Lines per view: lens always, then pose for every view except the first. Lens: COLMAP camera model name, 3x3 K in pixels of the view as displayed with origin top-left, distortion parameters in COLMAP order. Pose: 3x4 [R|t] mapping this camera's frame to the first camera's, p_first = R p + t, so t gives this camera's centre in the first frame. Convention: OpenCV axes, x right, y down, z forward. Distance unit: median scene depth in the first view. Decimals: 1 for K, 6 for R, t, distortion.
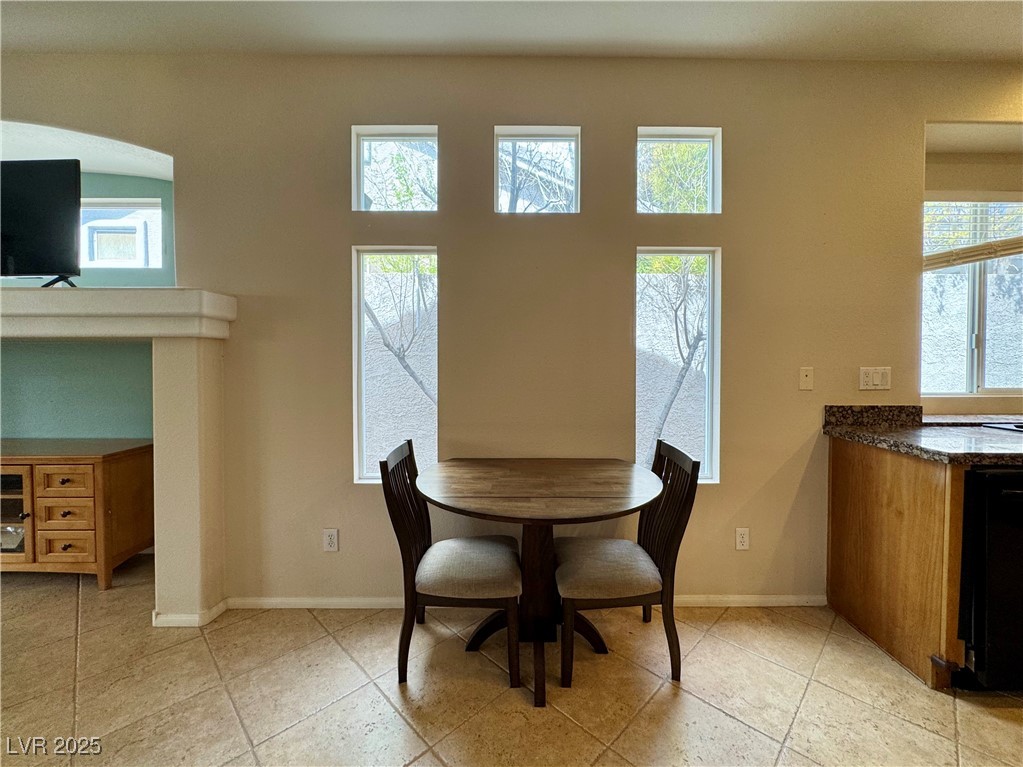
lens RADIAL K [[425.2, 0, 520.2], [0, 425.2, 370.9], [0, 0, 1]] dist [0.001207, -0.000833]
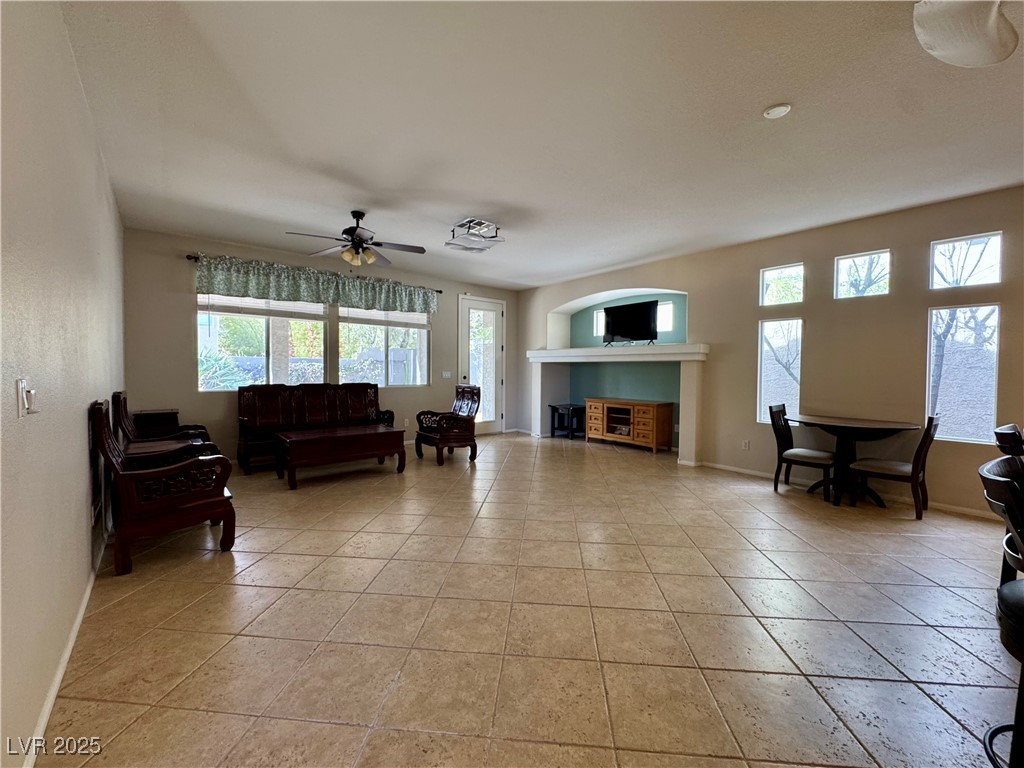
lens RADIAL K [[425.6, 0, 515.0], [0, 425.6, 380.6], [0, 0, 1]] dist [0.001207, -0.000833]
pose [[0.646394, 0.026408, -0.762547, 0.530724], [-0.029338, 0.999522, 0.009745, 0.054230], [0.762440, 0.016072, 0.646860, -1.539556]]
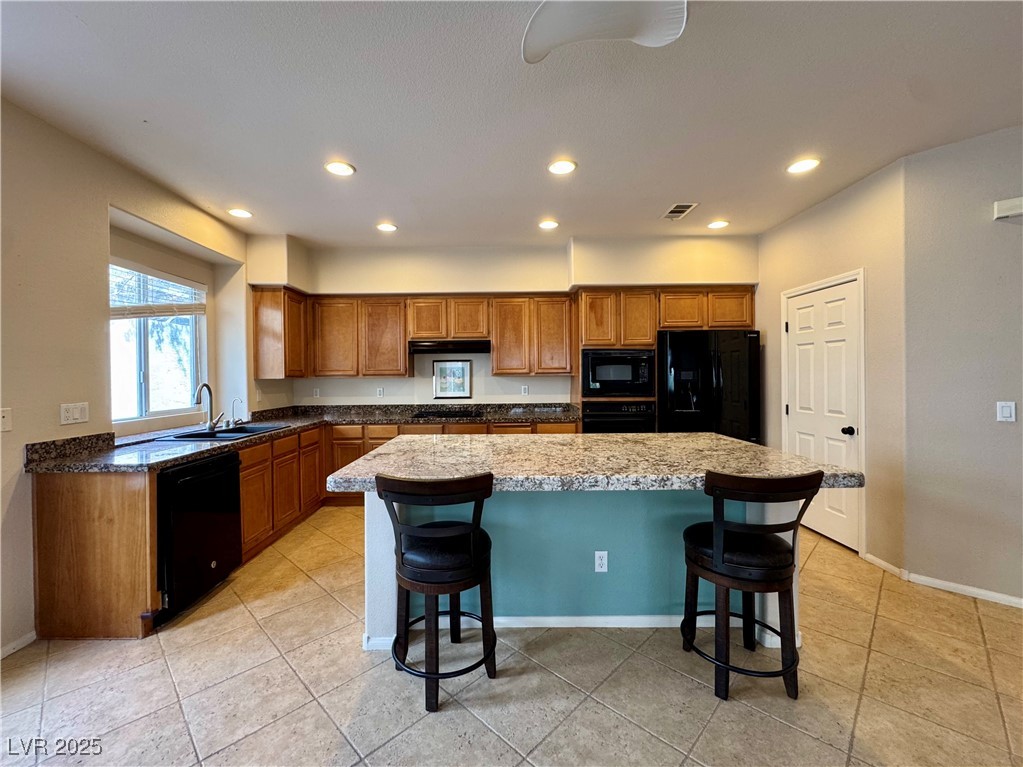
lens RADIAL K [[425.2, 0, 504.7], [0, 425.2, 379.3], [0, 0, 1]] dist [0.001207, -0.000833]
pose [[-0.003039, -0.008259, 0.999961, -0.304886], [0.030636, 0.999496, 0.008348, -0.047473], [-0.999526, 0.030660, -0.002784, -0.144066]]
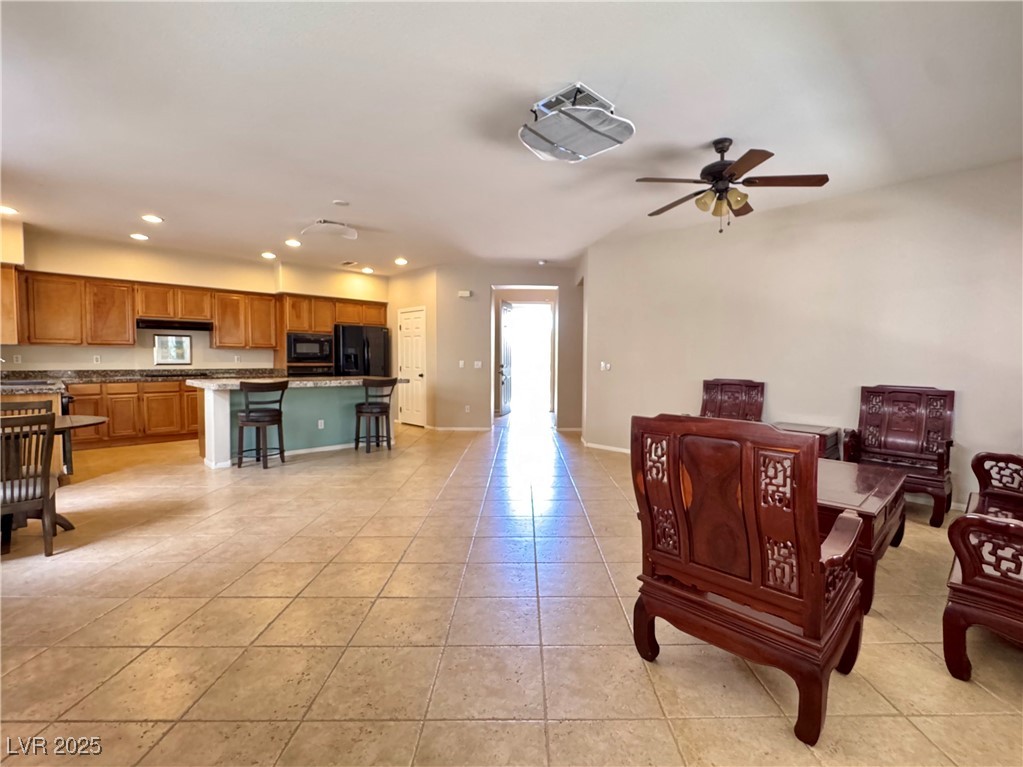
lens RADIAL K [[425.2, 0, 514.0], [0, 425.2, 377.2], [0, 0, 1]] dist [0.001207, -0.000833]
pose [[-0.711838, -0.036135, 0.701414, -1.894982], [0.009420, 0.998095, 0.060979, -0.002699], [-0.702281, 0.050015, -0.710141, 0.631318]]
